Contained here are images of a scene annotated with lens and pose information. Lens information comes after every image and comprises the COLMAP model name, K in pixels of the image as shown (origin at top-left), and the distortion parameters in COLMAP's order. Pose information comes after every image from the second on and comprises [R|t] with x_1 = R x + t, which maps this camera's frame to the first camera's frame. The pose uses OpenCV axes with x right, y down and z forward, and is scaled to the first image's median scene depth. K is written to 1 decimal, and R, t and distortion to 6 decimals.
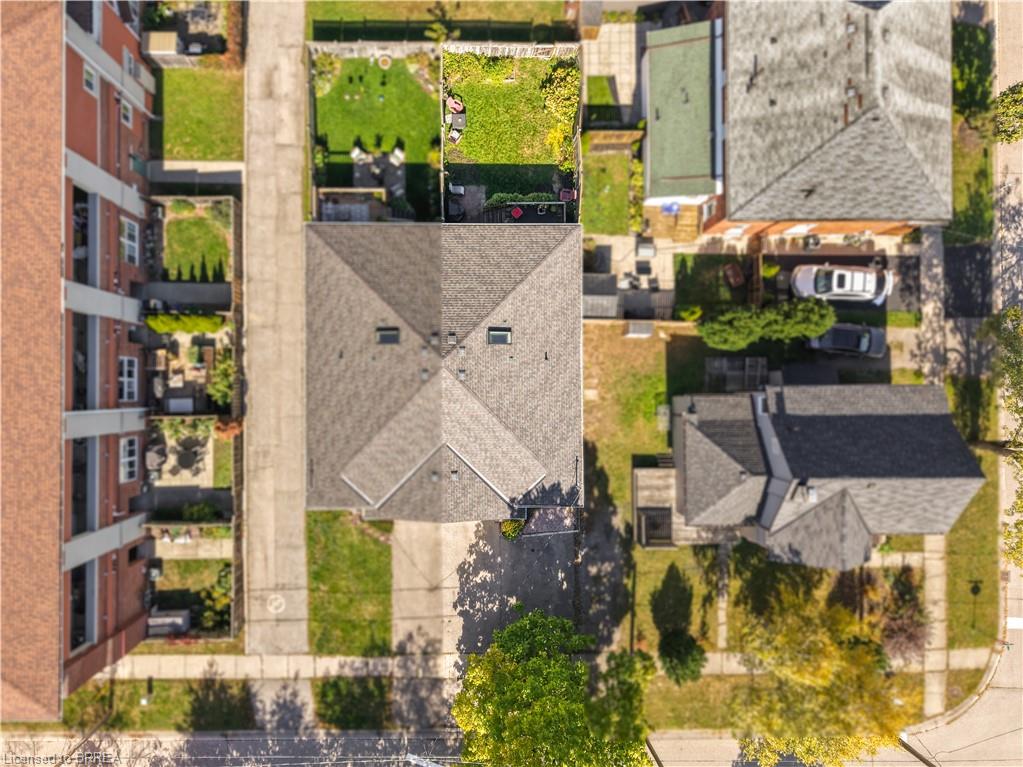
lens RADIAL K [[758.1, 0, 490.7], [0, 758.1, 403.1], [0, 0, 1]] dist [0.041019, -0.005466]
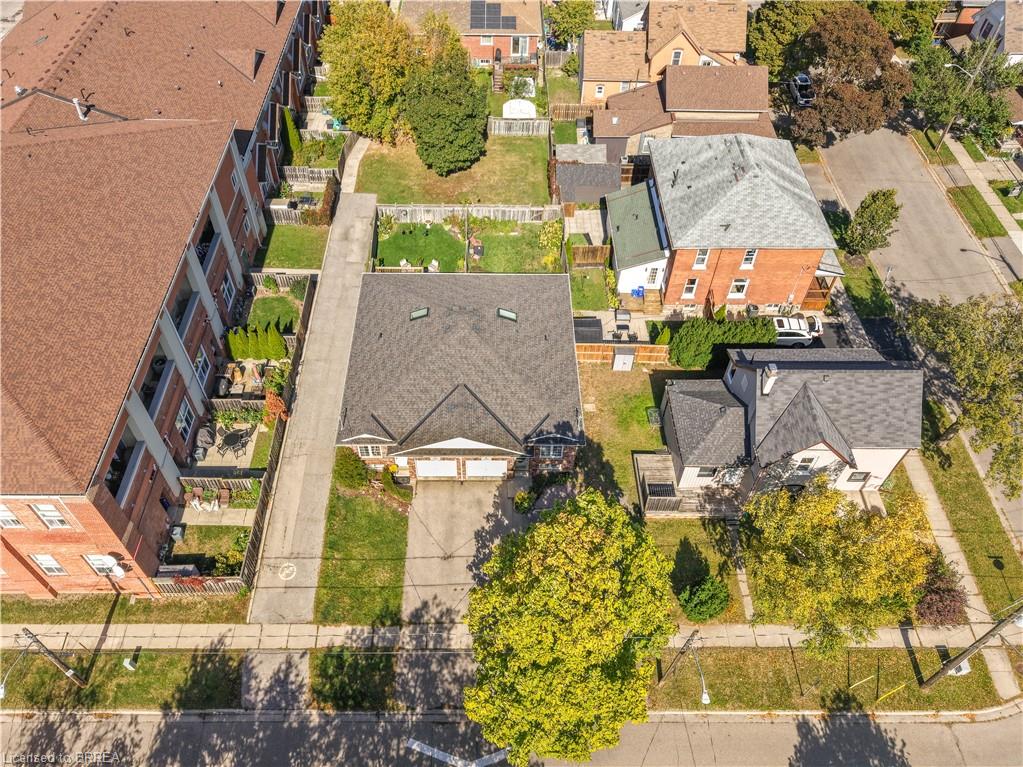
lens RADIAL K [[777.3, 0, 511.5], [0, 777.3, 383.5], [0, 0, 1]] dist [0.081630, -0.062557]
pose [[0.999739, -0.022487, -0.003944, 0.018584], [0.014662, 0.764841, -0.644053, 0.739264], [0.017499, 0.643827, 0.764971, 0.067764]]
